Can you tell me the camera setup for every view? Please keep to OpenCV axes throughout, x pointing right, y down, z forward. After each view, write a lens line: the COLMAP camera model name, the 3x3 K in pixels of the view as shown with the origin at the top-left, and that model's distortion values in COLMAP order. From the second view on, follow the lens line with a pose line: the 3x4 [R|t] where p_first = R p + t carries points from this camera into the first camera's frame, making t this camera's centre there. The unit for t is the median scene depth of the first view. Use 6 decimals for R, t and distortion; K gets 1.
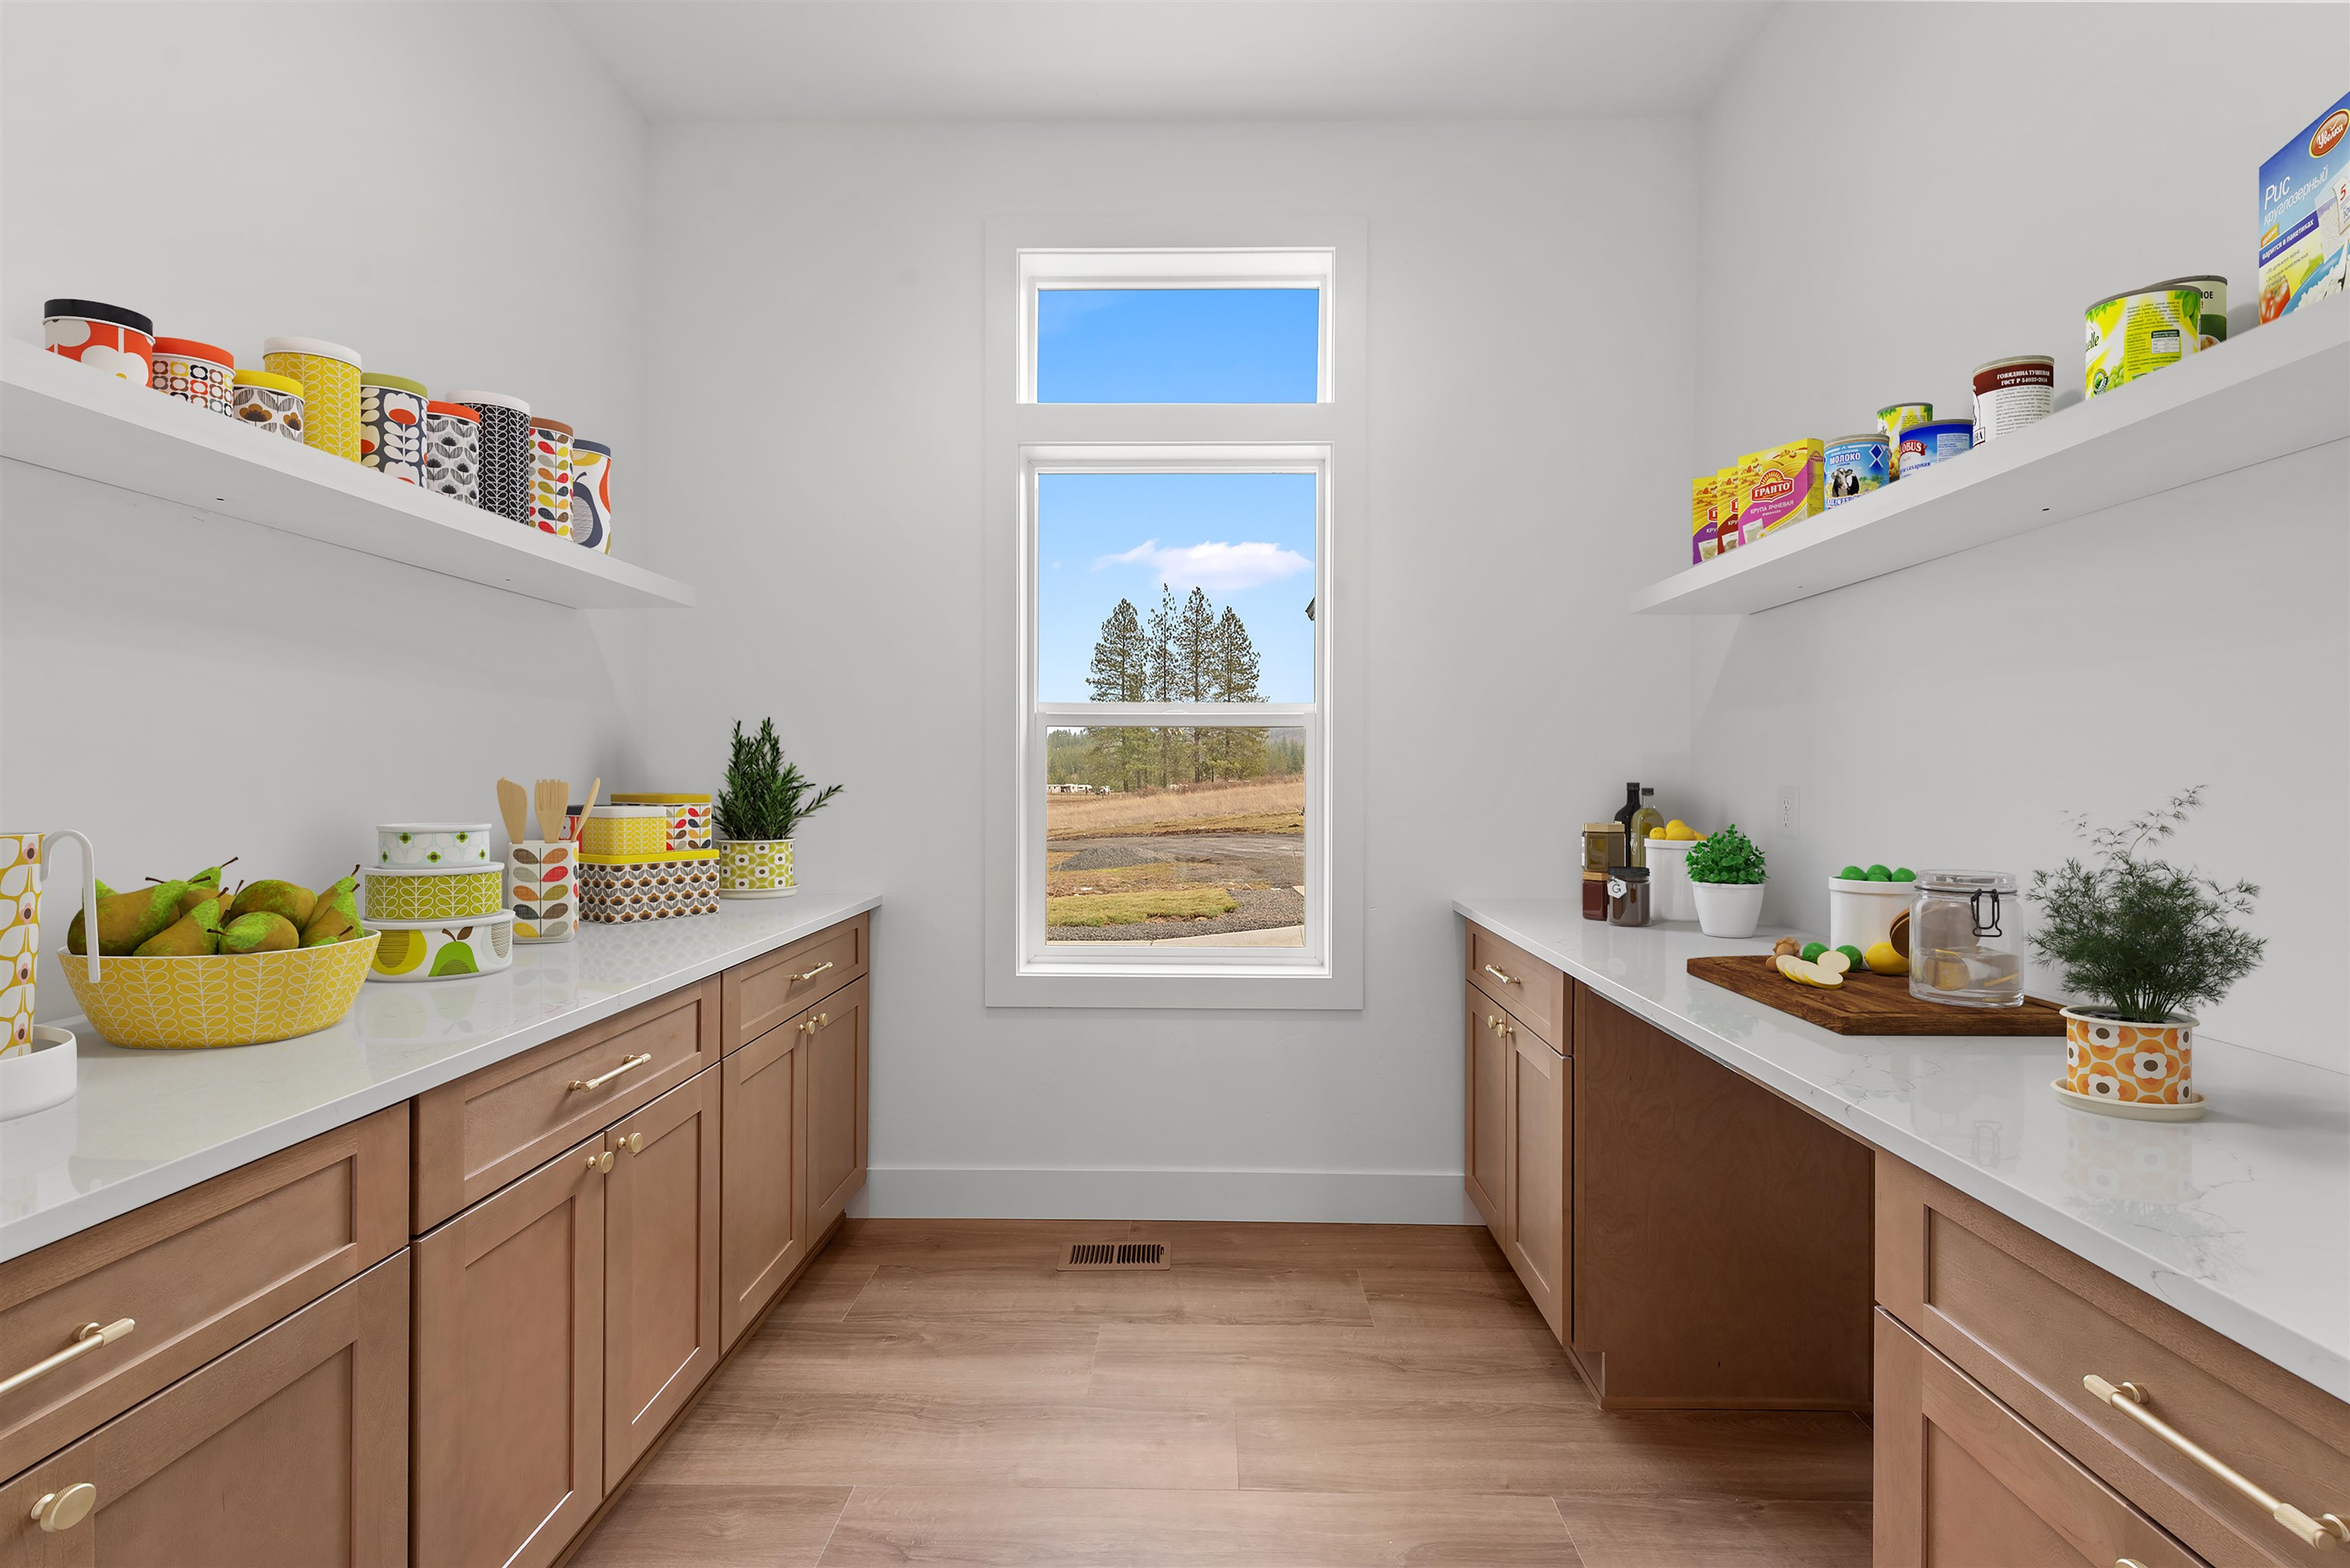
lens RADIAL K [[915.4, 0, 1182.9], [0, 915.4, 781.4], [0, 0, 1]] dist [0.011610, -0.003015]
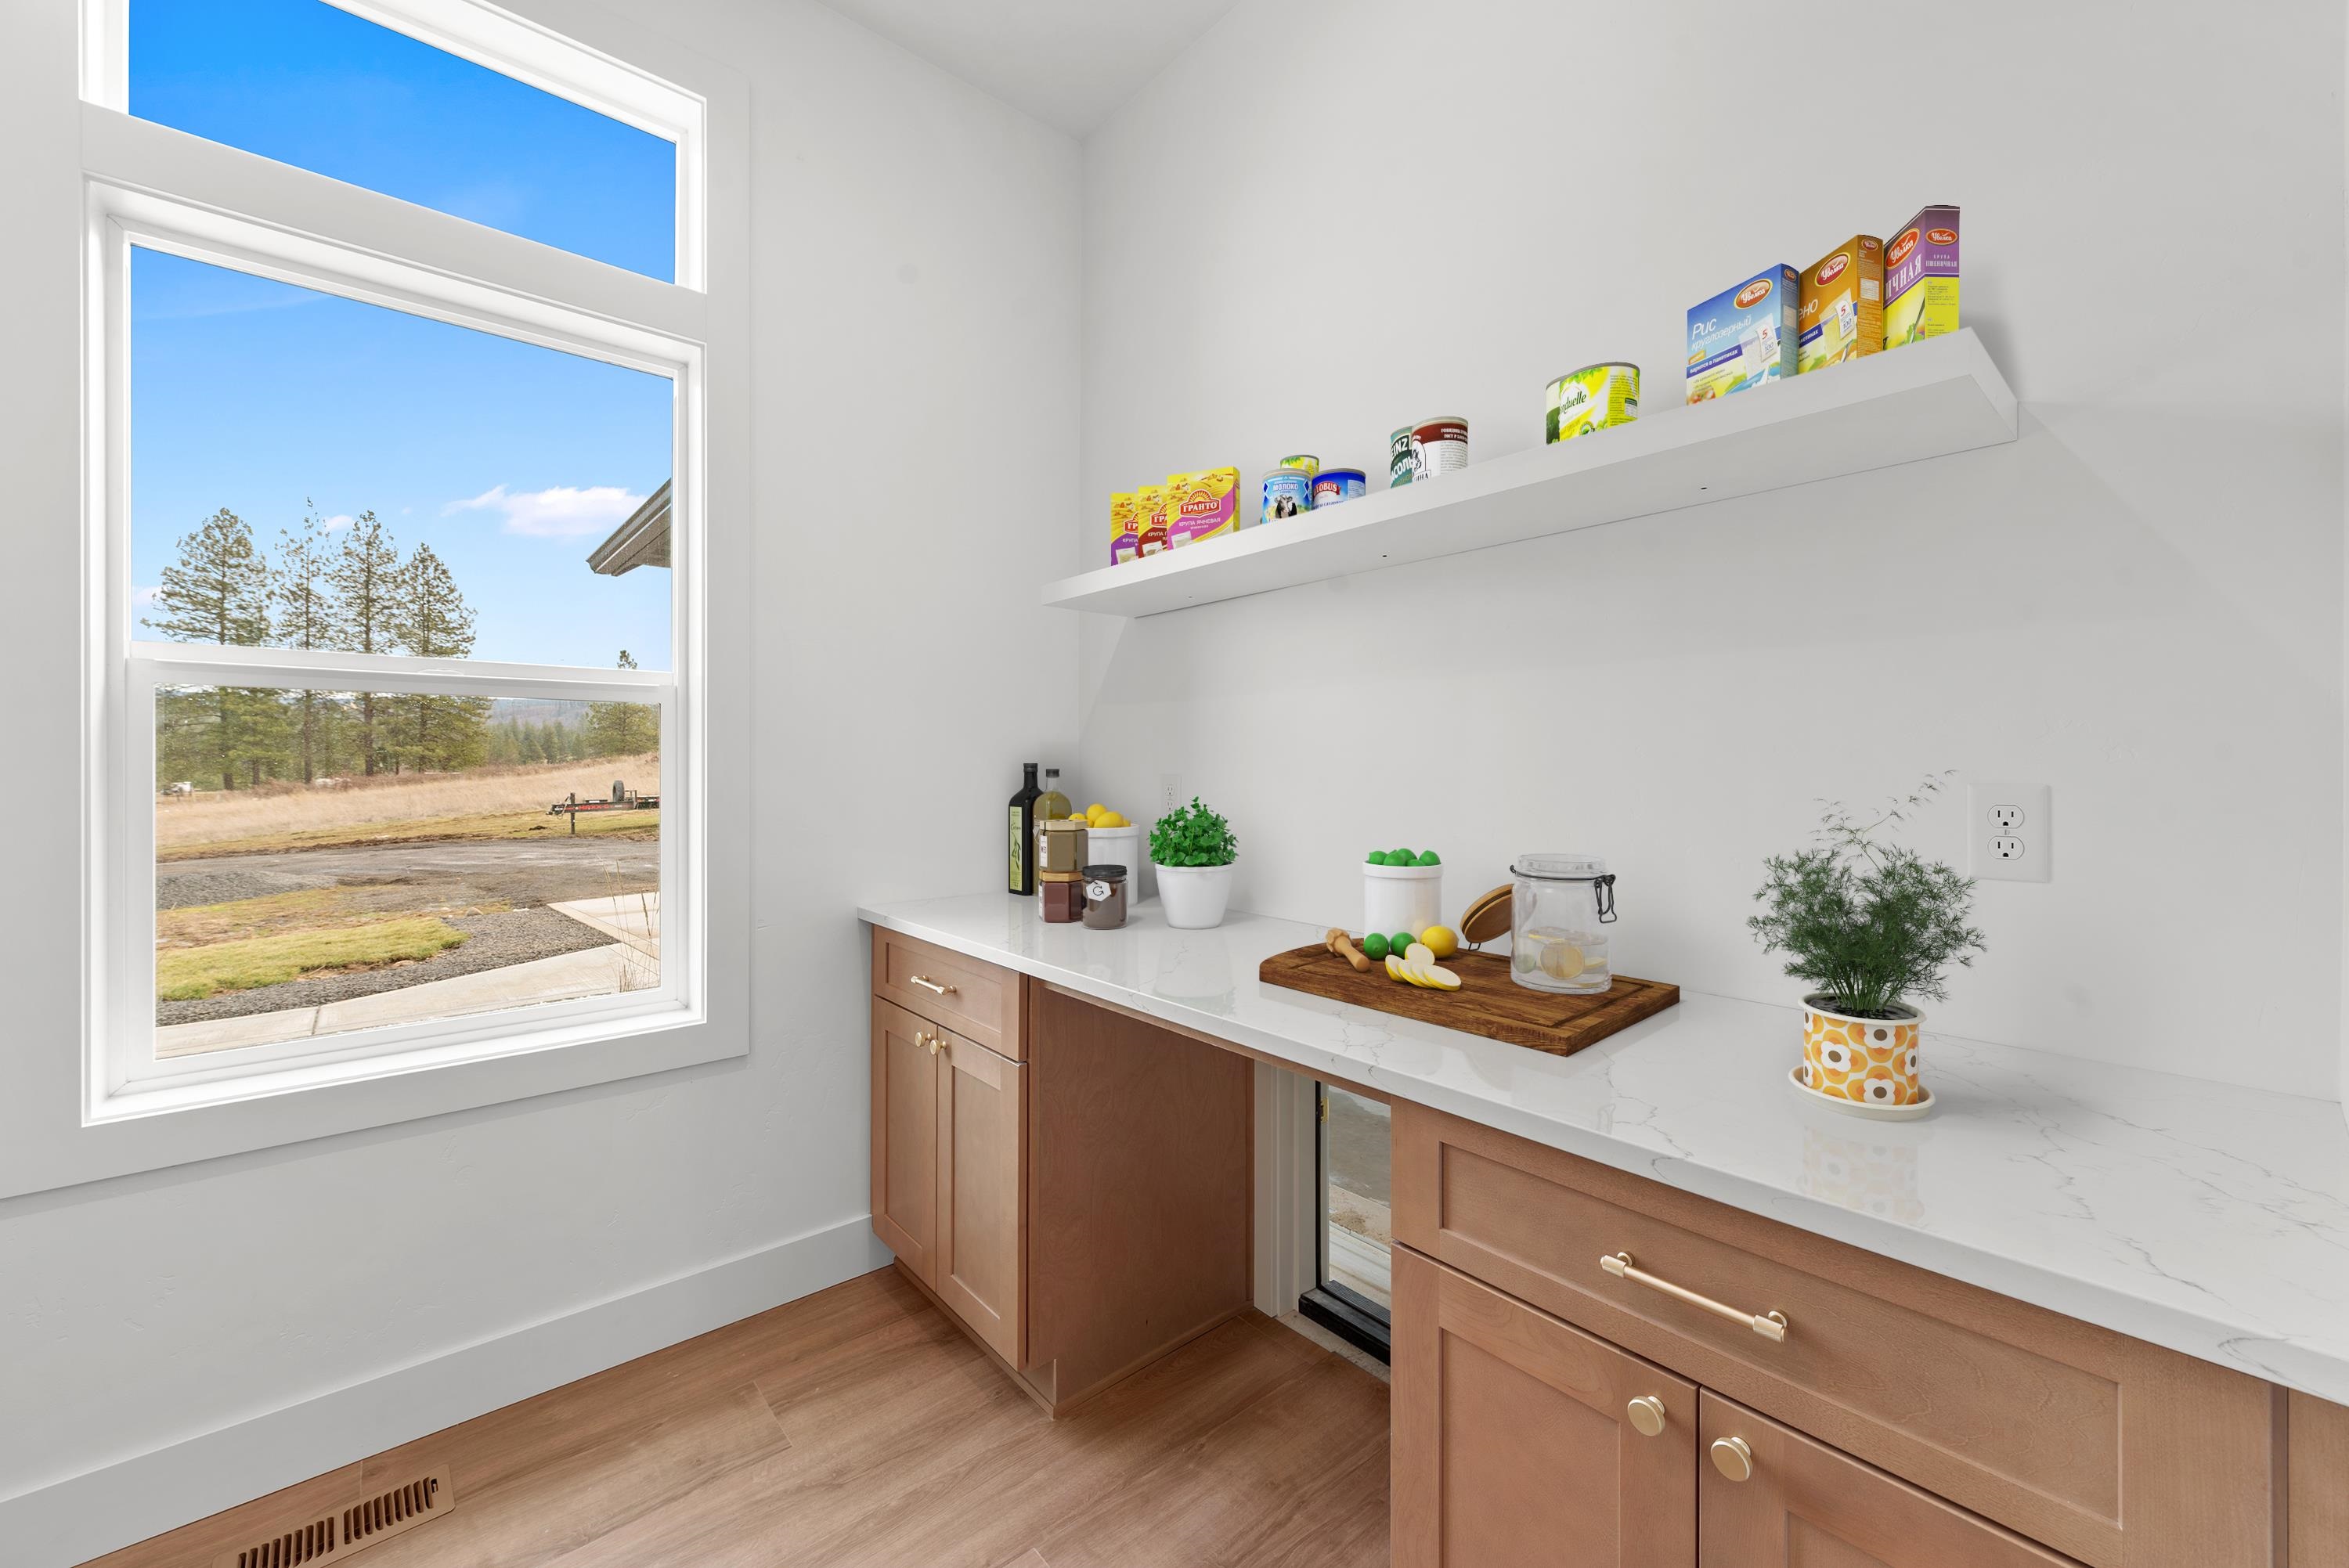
lens RADIAL K [[915.0, 0, 1178.9], [0, 915.0, 769.9], [0, 0, 1]] dist [0.011610, -0.003015]
pose [[0.736310, -0.002517, 0.676639, -0.083282], [0.004292, 0.999990, -0.000951, -0.000443], [-0.676630, 0.003604, 0.736314, 0.160023]]
